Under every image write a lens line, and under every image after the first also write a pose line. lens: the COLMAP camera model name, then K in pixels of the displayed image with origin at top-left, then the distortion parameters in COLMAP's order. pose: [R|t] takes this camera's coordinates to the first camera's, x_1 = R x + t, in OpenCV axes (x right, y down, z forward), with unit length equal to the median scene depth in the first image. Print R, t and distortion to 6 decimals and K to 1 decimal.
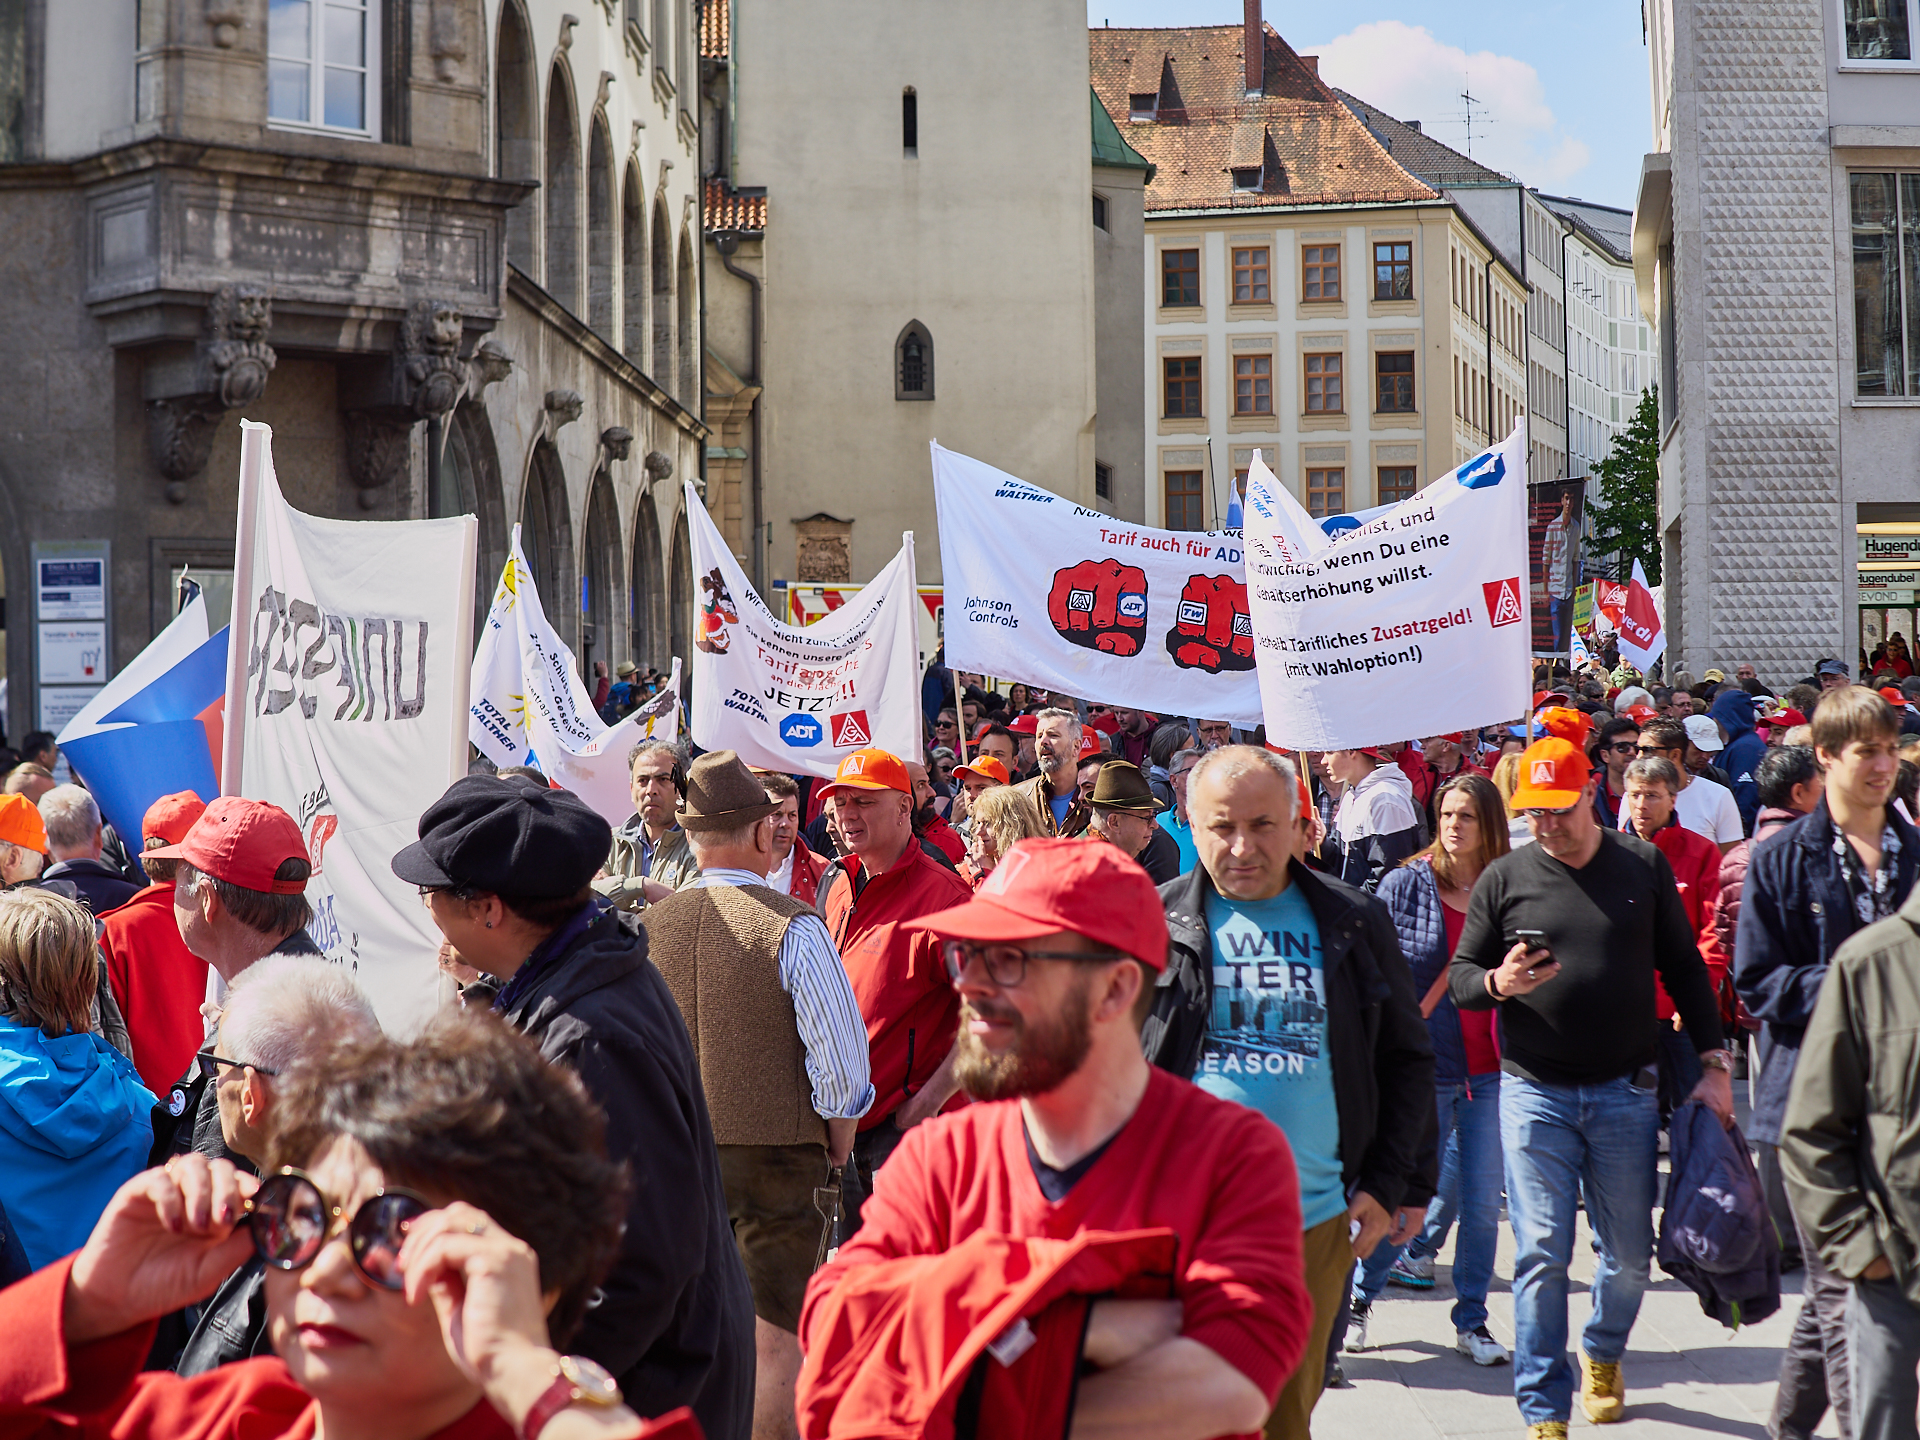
lens RADIAL K [[2906.4, 0, 975.5], [0, 2906.4, 721.8], [0, 0, 1]] dist [-0.223219, 0.000000]
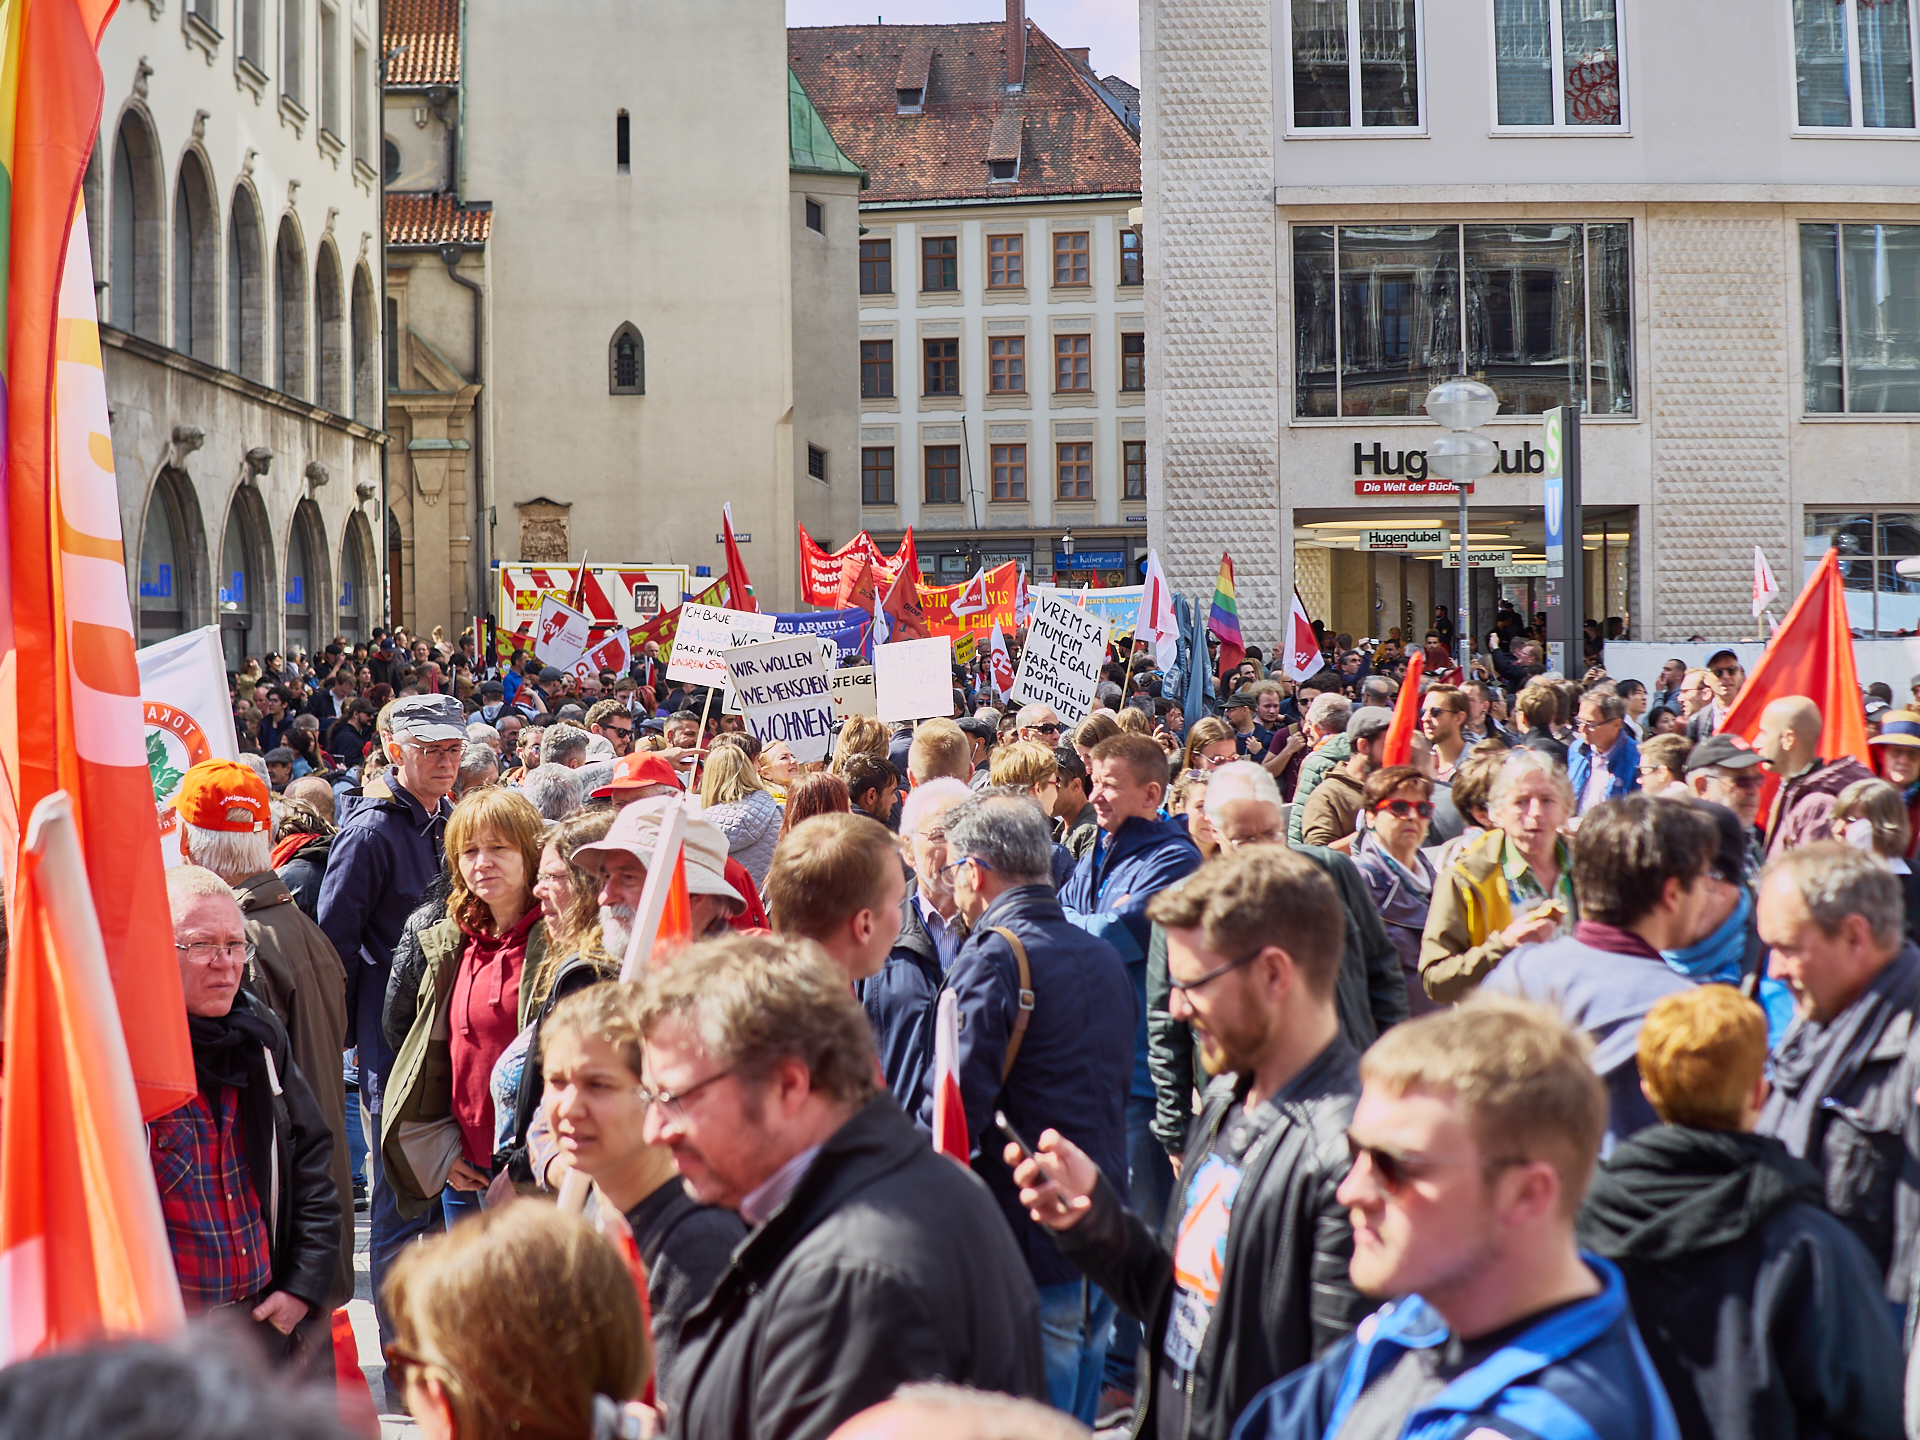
lens RADIAL K [[2906.4, 0, 953.6], [0, 2906.4, 727.0], [0, 0, 1]] dist [-0.223219, 0.000000]
pose [[0.999515, -0.002244, 0.031065, 0.101826], [0.001683, 0.999835, 0.018087, -0.006516], [-0.031100, -0.018026, 0.999354, -0.152904]]
